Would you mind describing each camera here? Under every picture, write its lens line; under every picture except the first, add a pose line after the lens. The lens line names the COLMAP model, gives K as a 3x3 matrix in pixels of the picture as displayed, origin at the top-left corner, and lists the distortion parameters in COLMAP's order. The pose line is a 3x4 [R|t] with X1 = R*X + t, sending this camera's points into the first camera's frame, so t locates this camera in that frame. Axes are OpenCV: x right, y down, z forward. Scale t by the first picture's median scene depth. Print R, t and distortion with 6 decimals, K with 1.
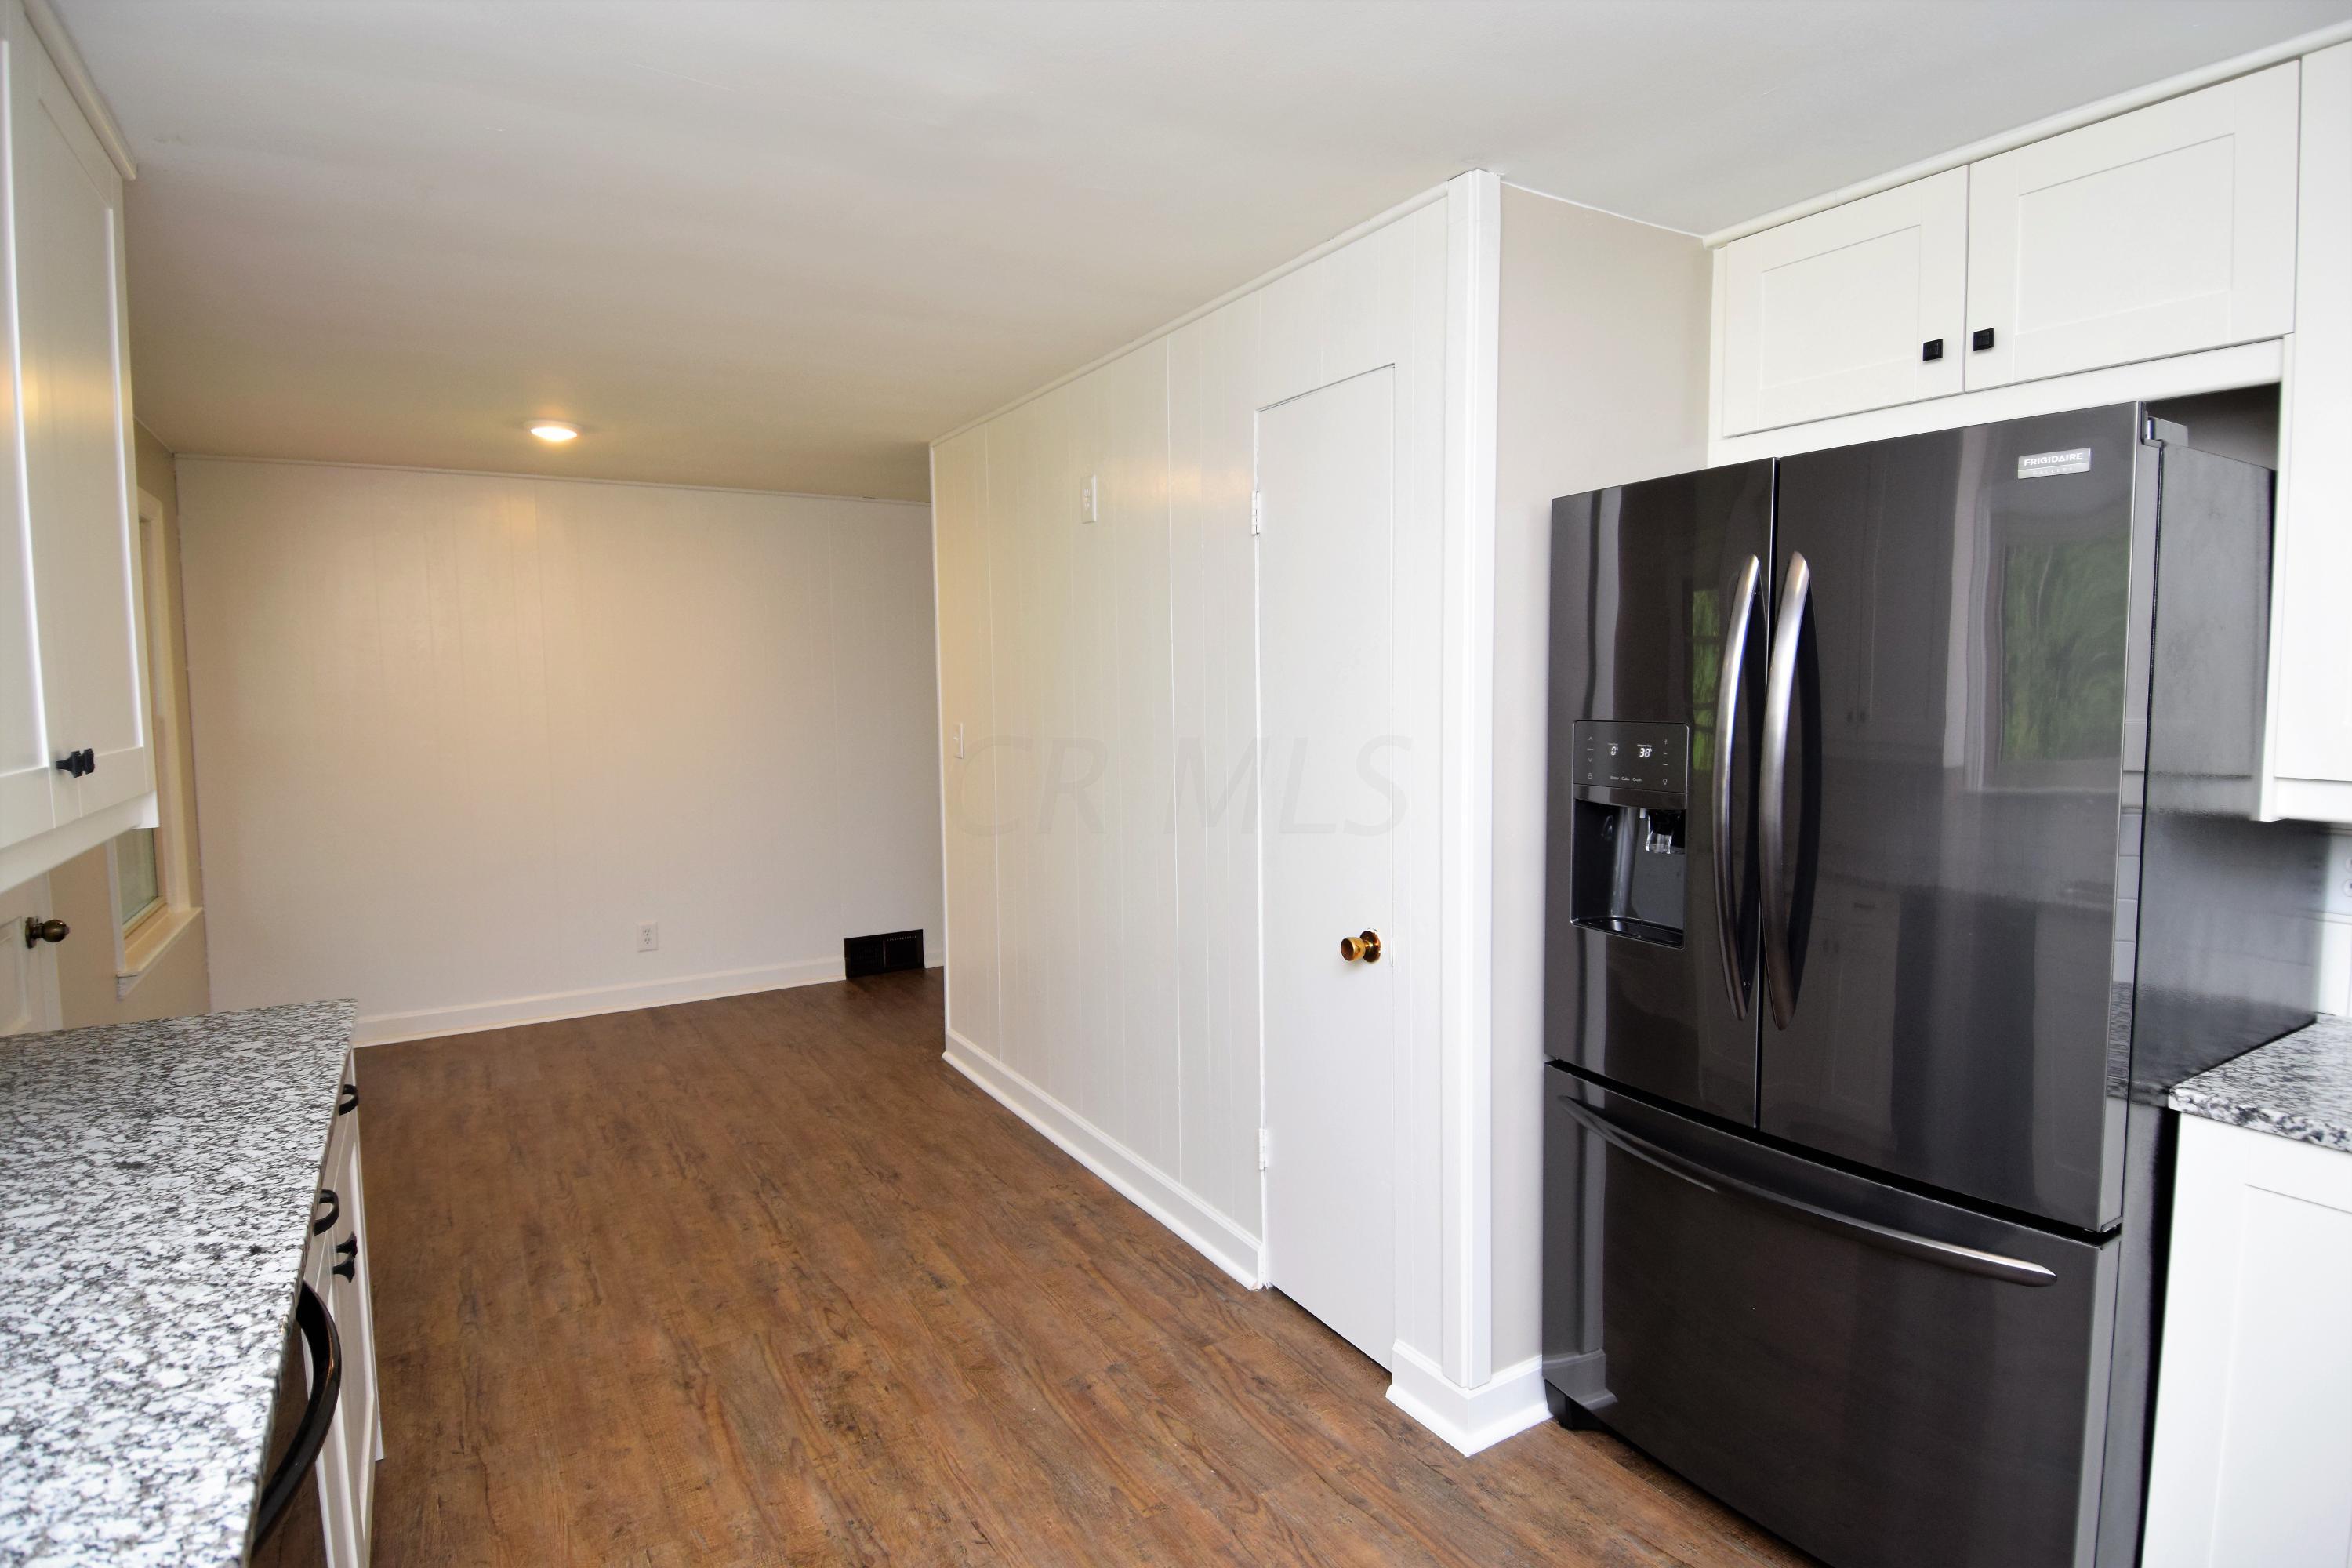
lens RADIAL K [[1228.2, 0, 1179.7], [0, 1228.2, 771.7], [0, 0, 1]] dist [0.055976, -0.059579]
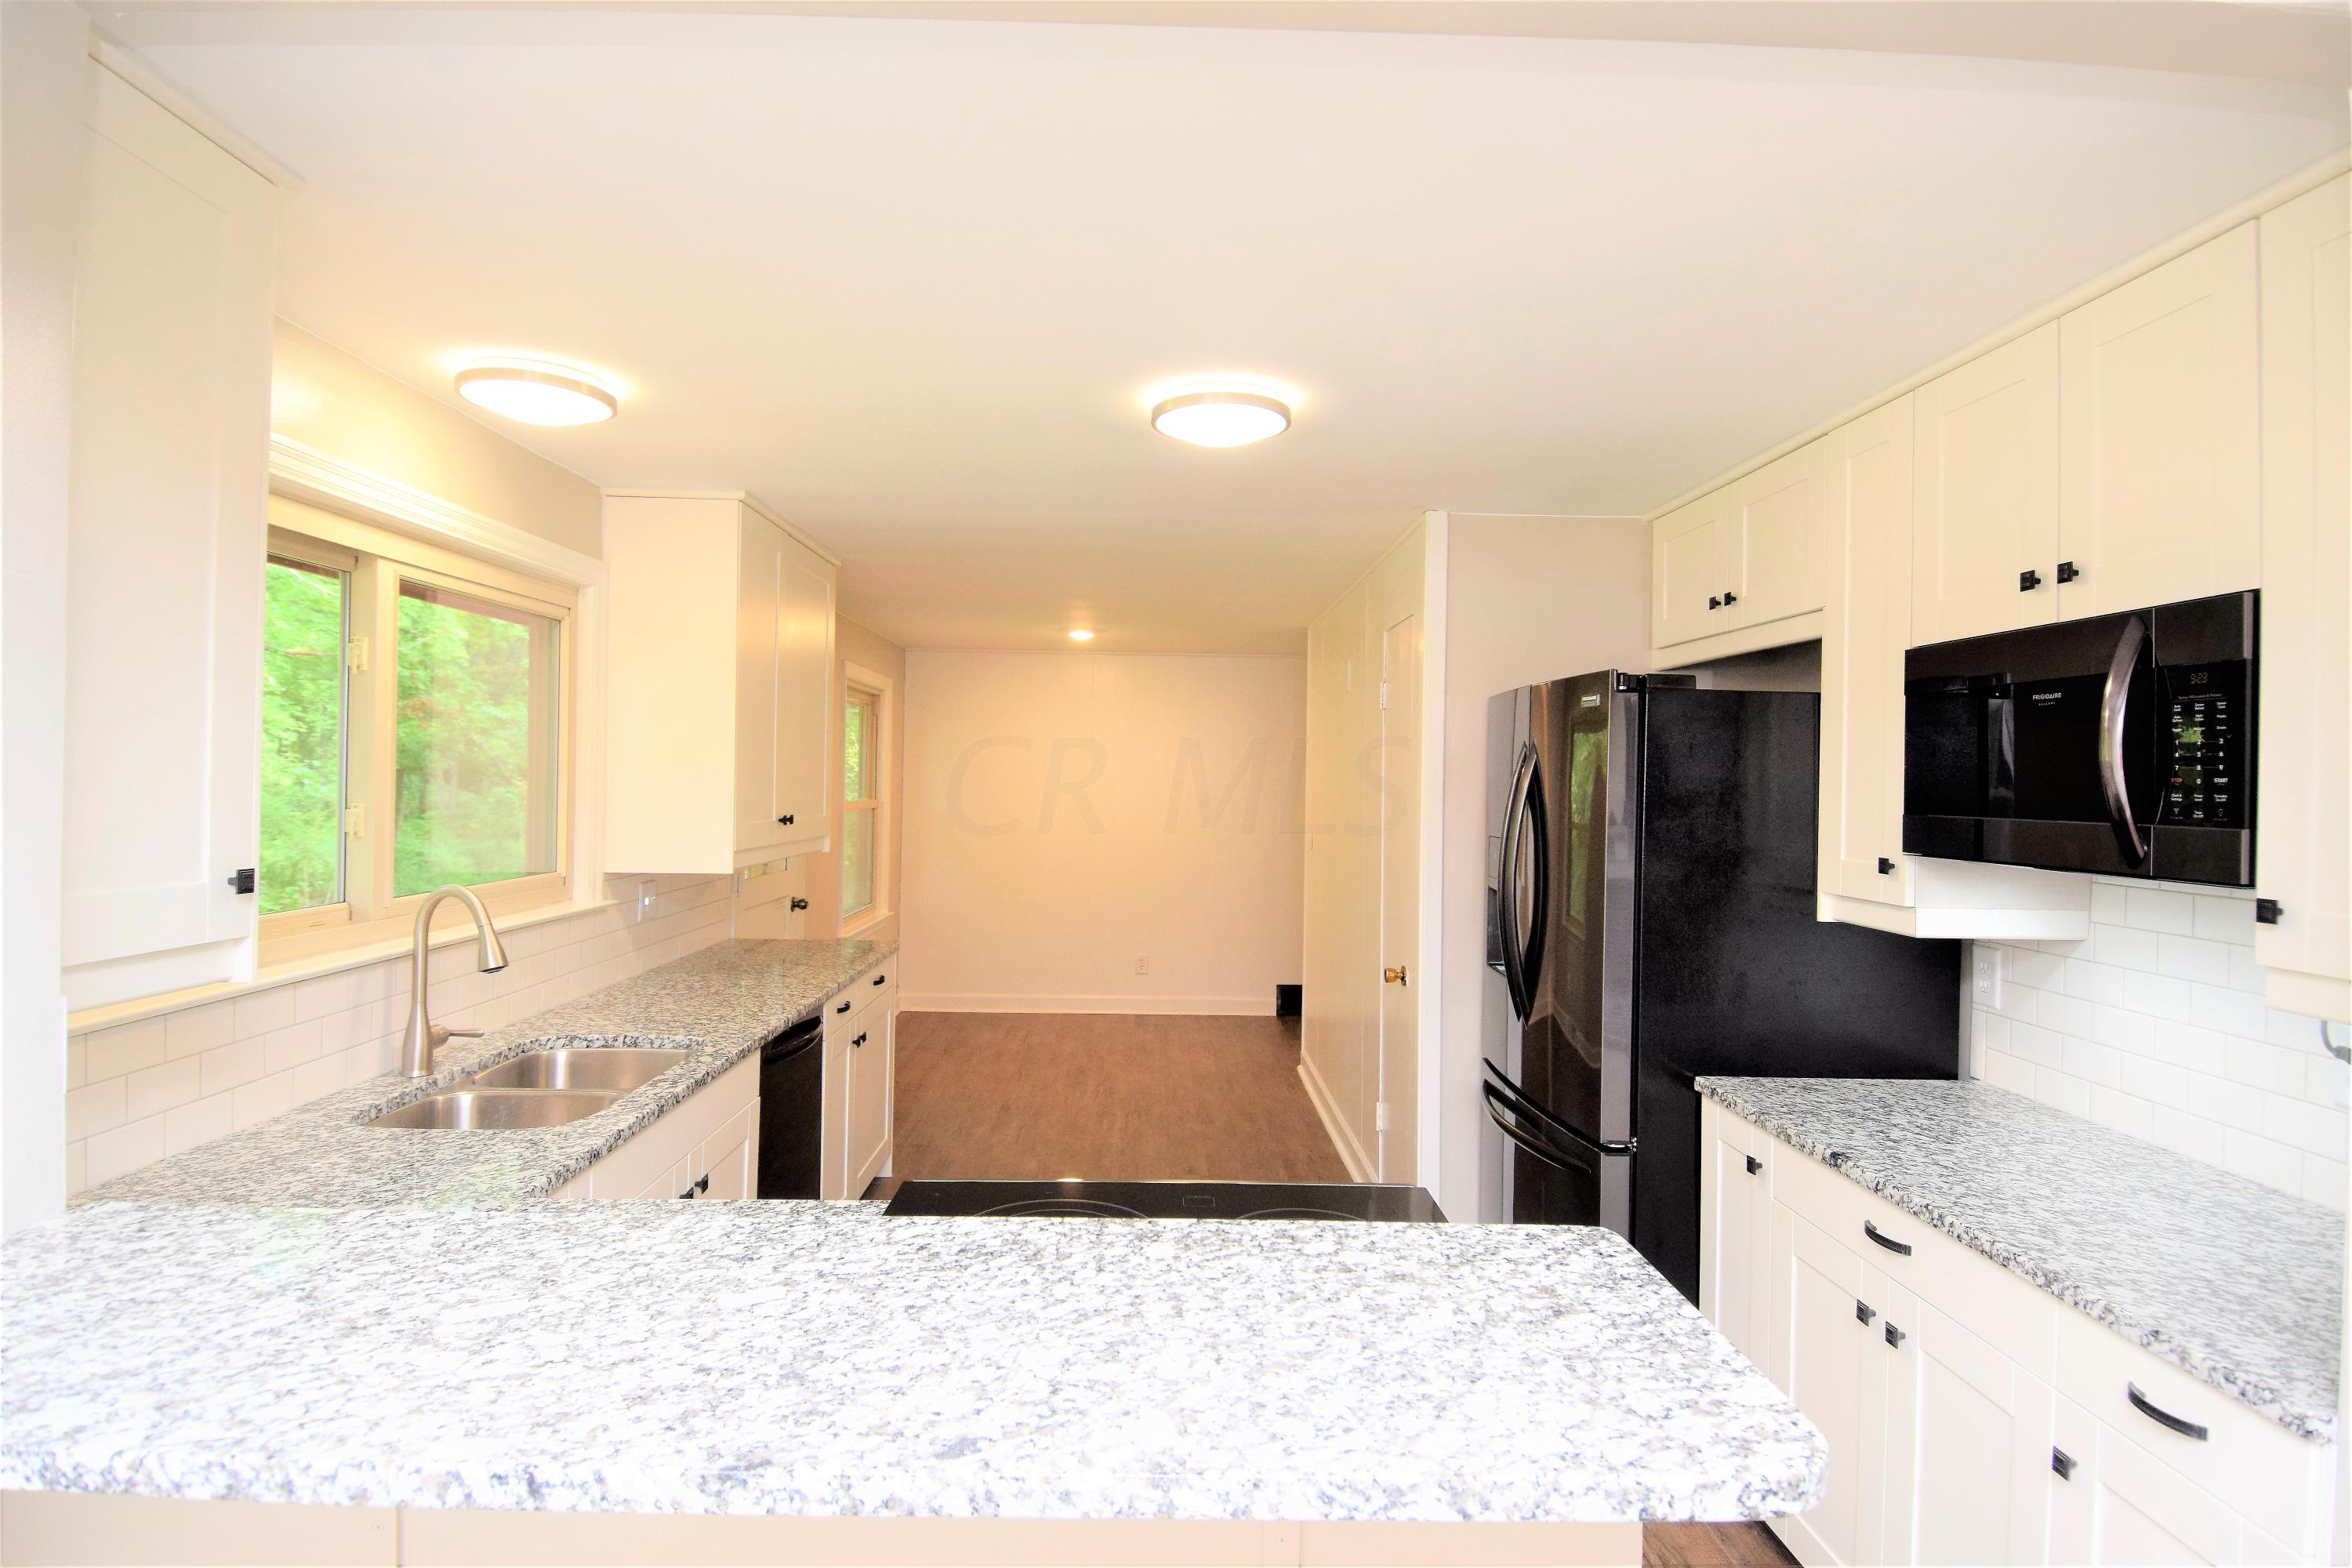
lens RADIAL K [[1222.8, 0, 1173.2], [0, 1222.8, 776.6], [0, 0, 1]] dist [0.046863, -0.047901]
pose [[0.868281, 0.025823, -0.495400, 0.603723], [-0.066133, 0.995756, -0.064005, 0.007980], [0.491645, 0.088337, 0.866304, -0.465420]]
